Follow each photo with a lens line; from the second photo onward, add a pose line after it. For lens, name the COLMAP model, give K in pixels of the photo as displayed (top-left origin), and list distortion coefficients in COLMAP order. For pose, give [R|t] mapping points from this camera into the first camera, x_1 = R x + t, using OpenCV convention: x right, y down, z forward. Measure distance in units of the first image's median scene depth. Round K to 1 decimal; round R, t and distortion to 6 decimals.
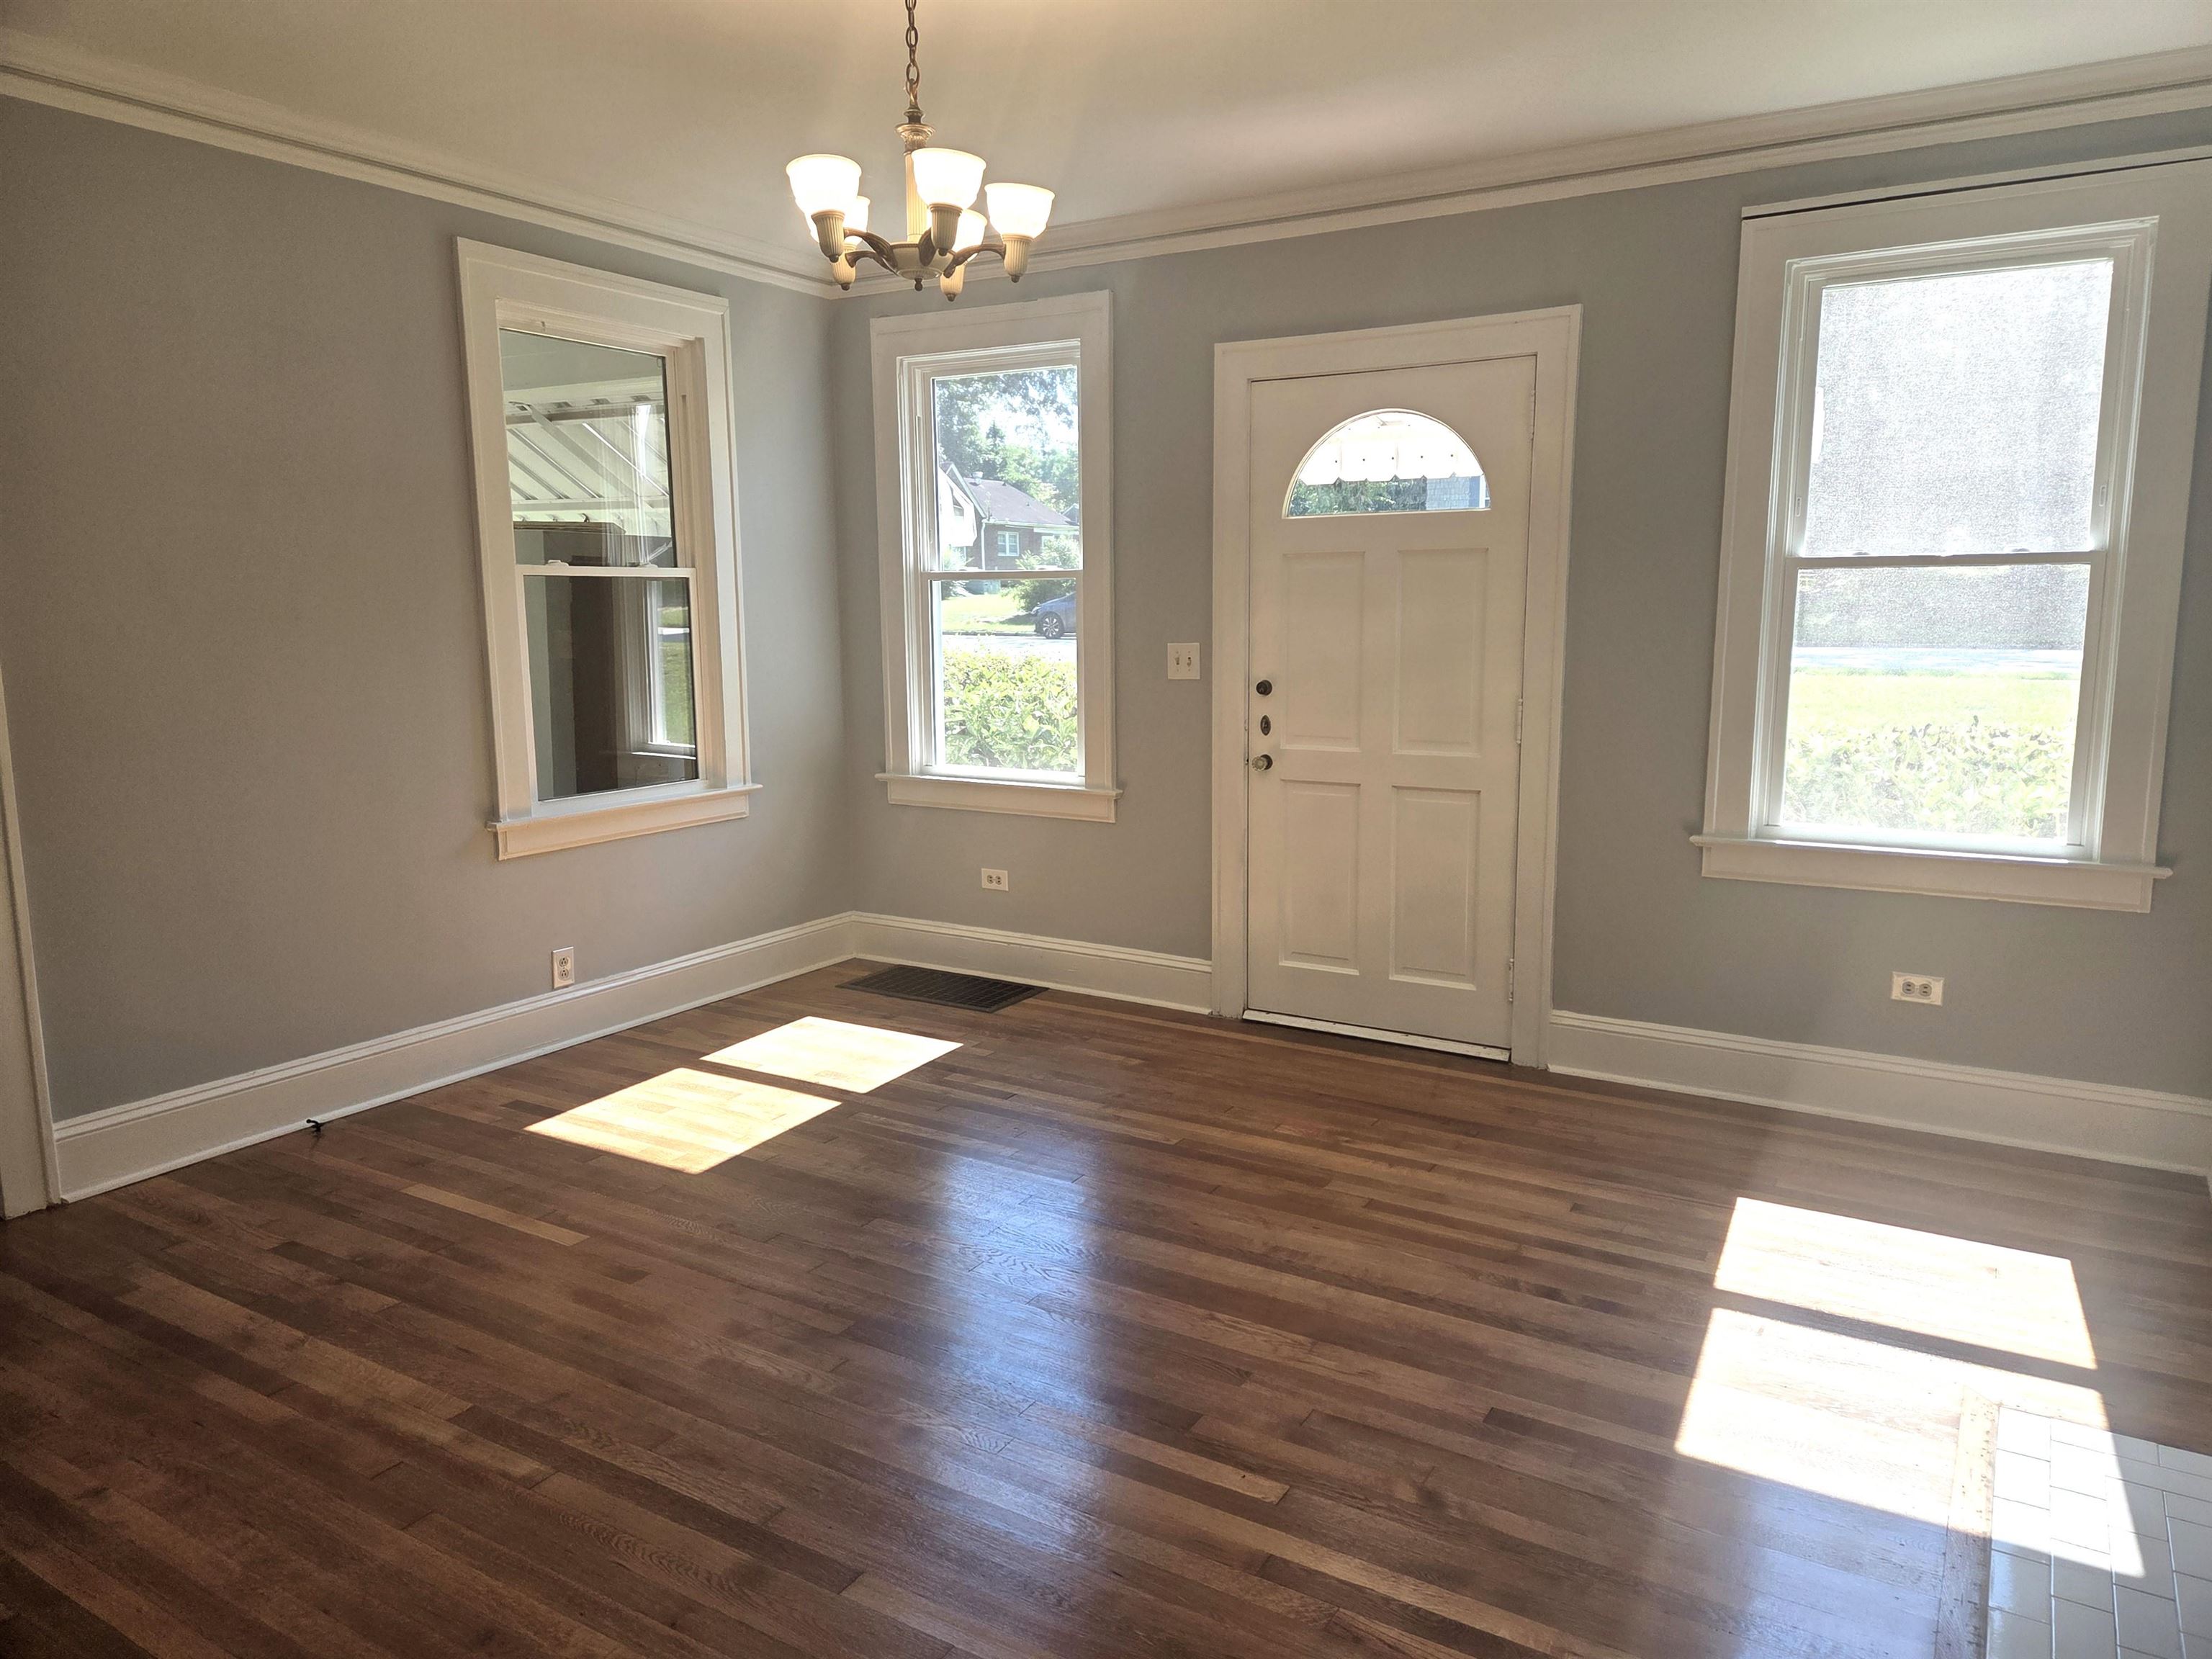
lens RADIAL K [[1365.4, 0, 1104.5], [0, 1365.4, 816.1], [0, 0, 1]] dist [0.002268, 0.001211]
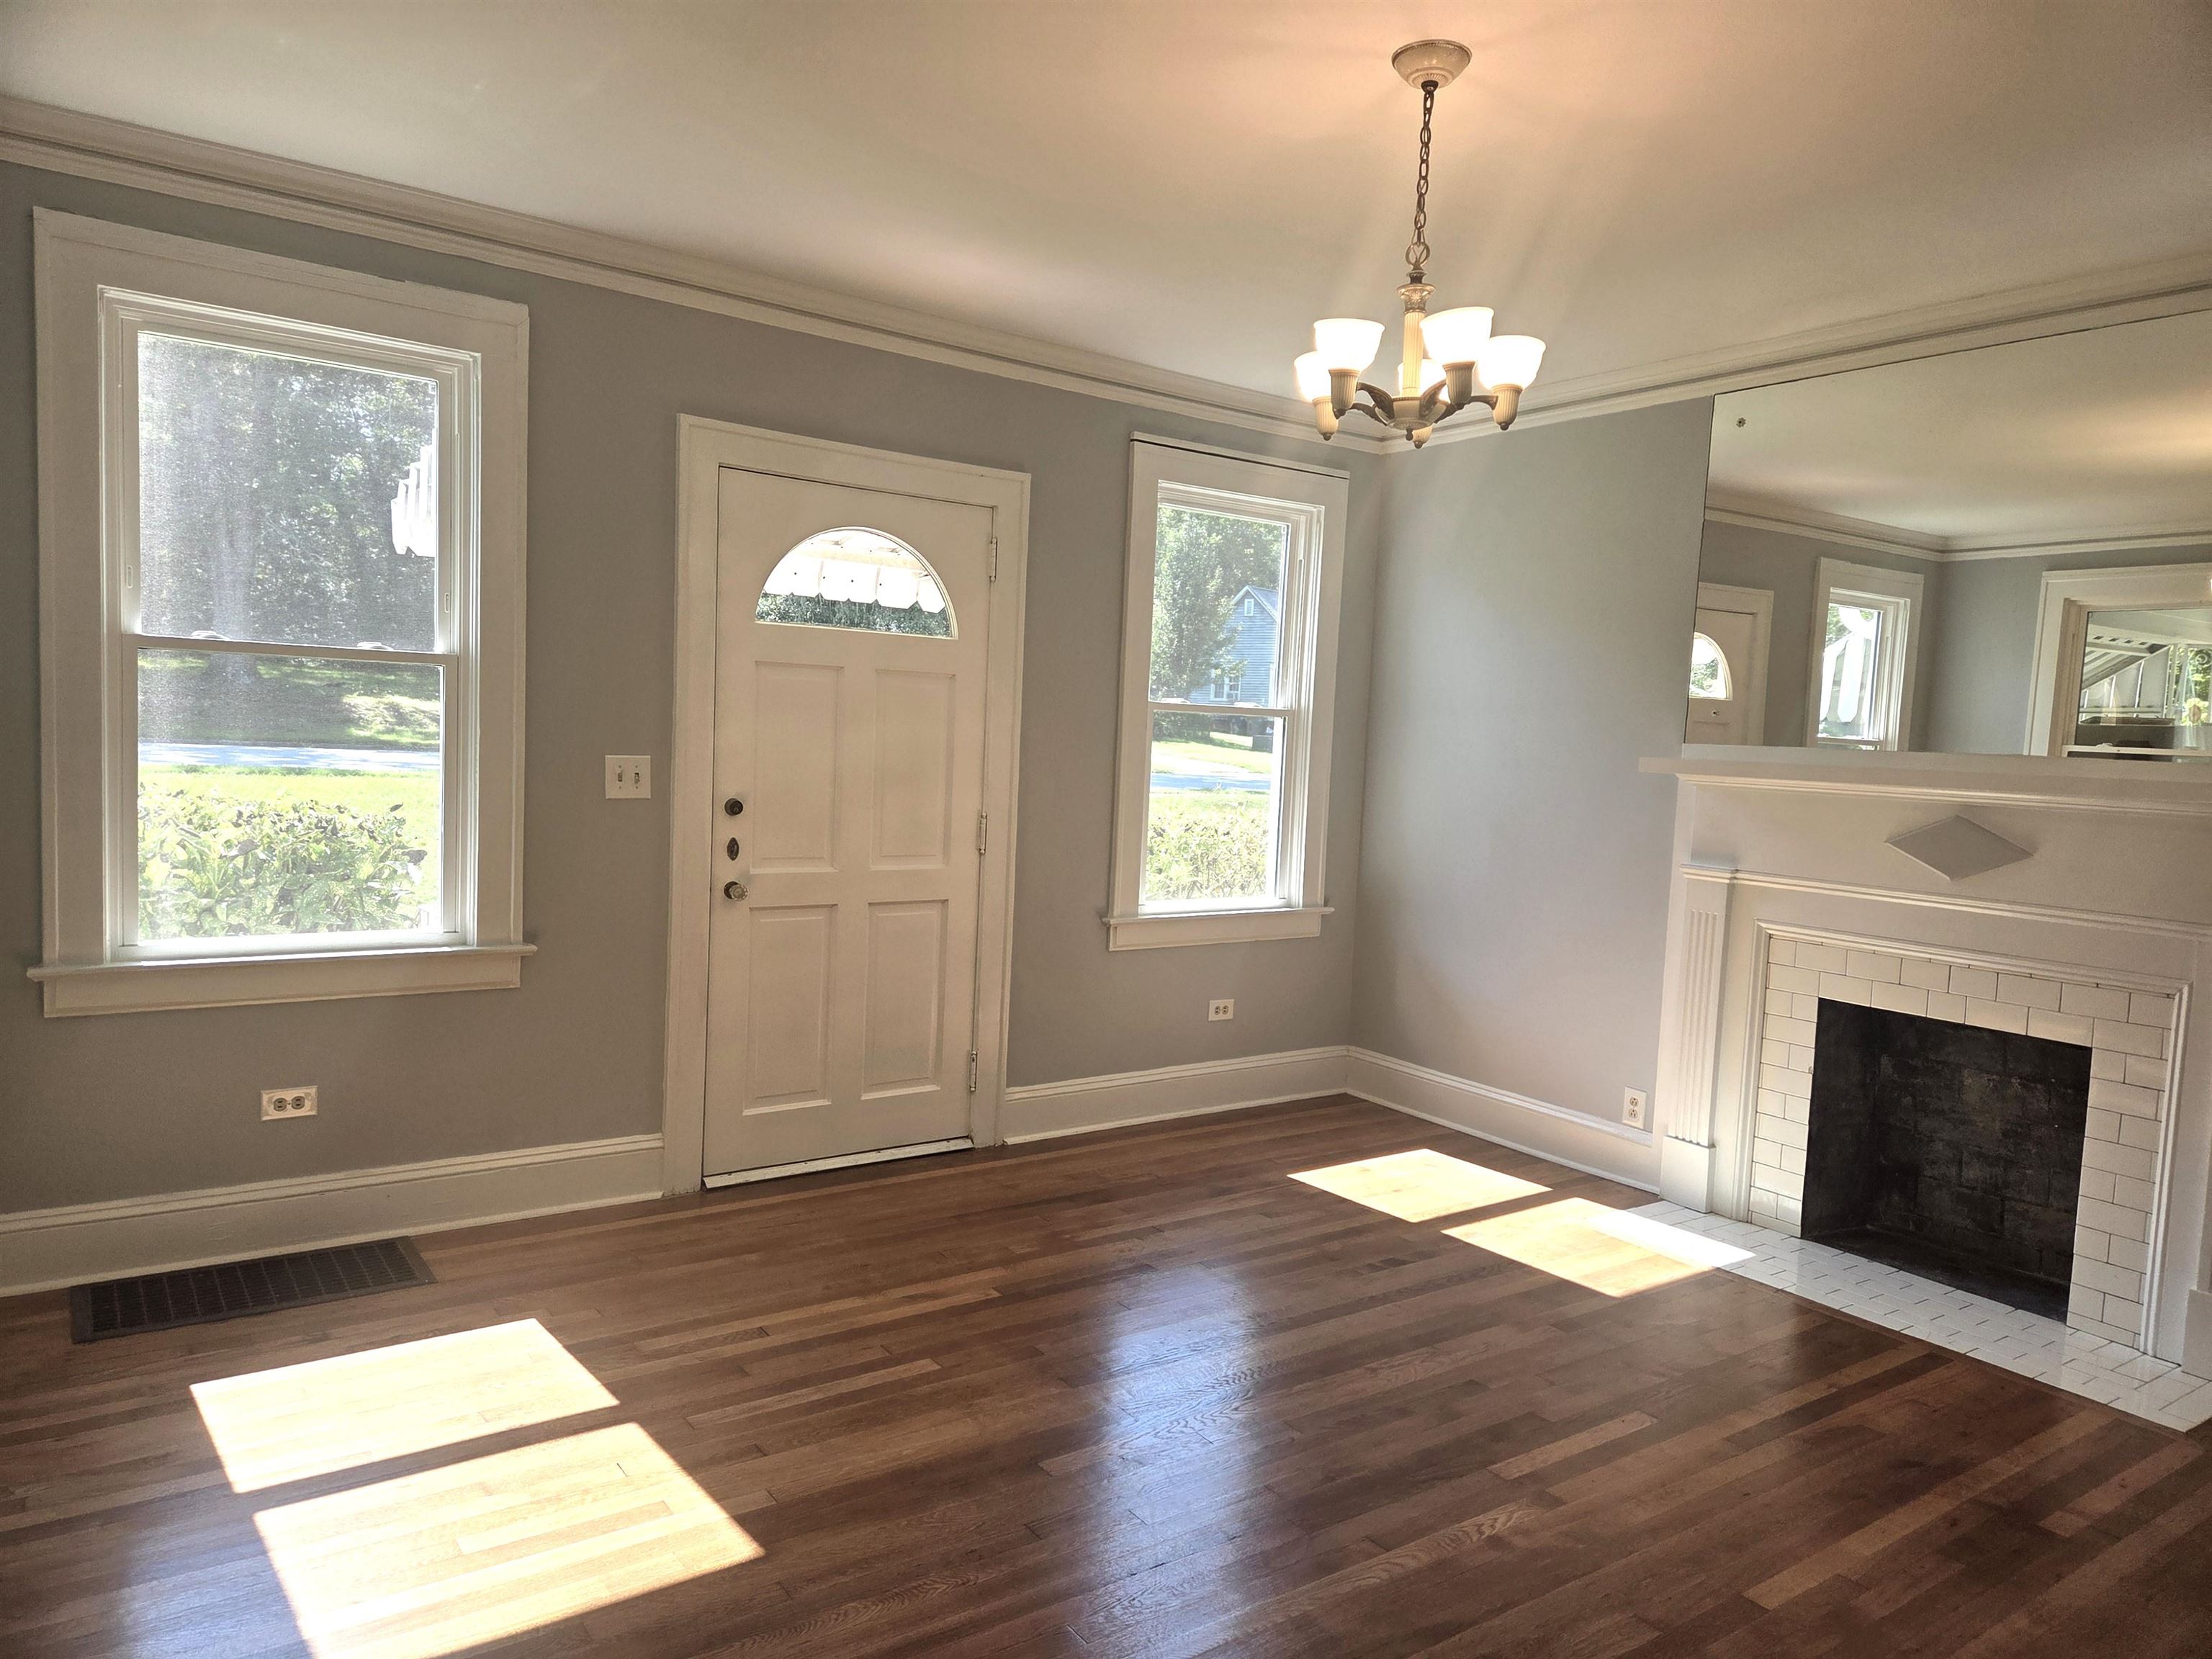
lens RADIAL K [[1458.6, 0, 1106.0], [0, 1458.6, 829.5], [0, 0, 1]] dist [0.087540, -0.079979]
pose [[0.410577, -0.039202, 0.910983, -0.675739], [0.093993, 0.995573, 0.000479, -0.058171], [-0.906969, 0.085429, 0.412444, 0.392855]]
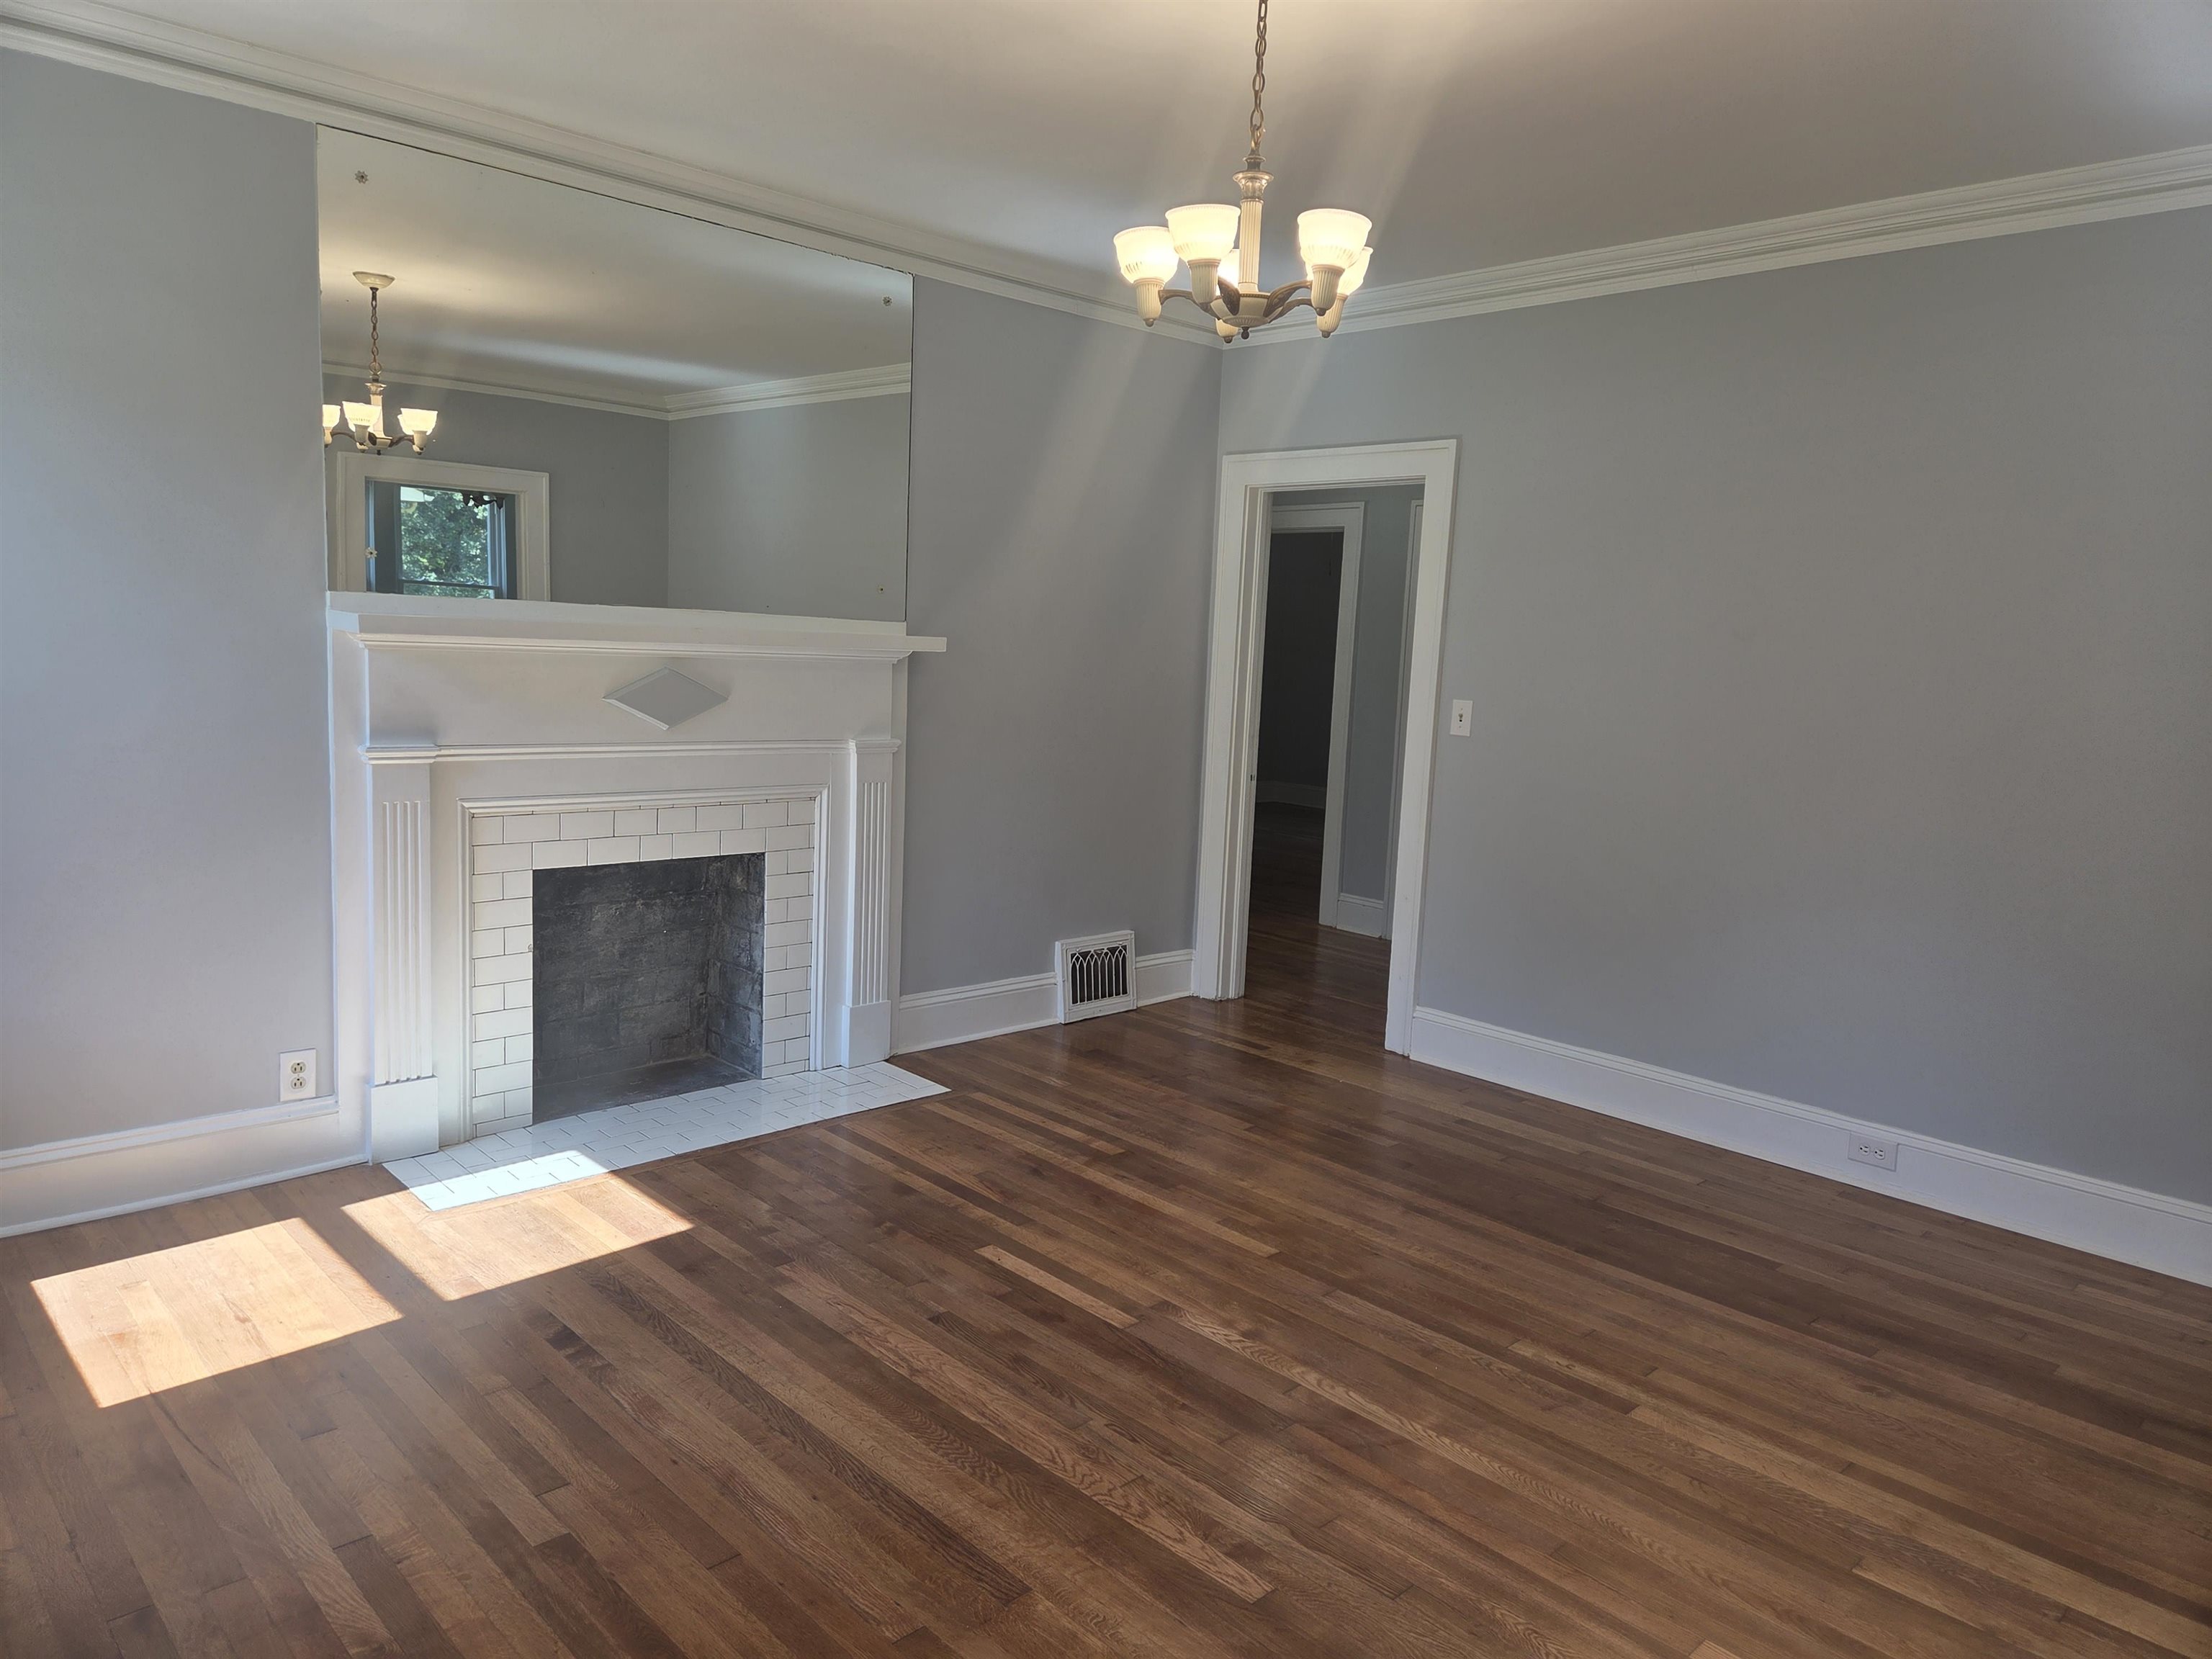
lens RADIAL K [[1502.6, 0, 1101.1], [0, 1502.6, 816.0], [0, 0, 1]] dist [0.096300, -0.081092]
pose [[-0.961075, -0.071152, 0.266970, -0.188811], [0.003259, 0.963284, 0.268464, -0.184261], [-0.276270, 0.258883, -0.925556, 1.131044]]
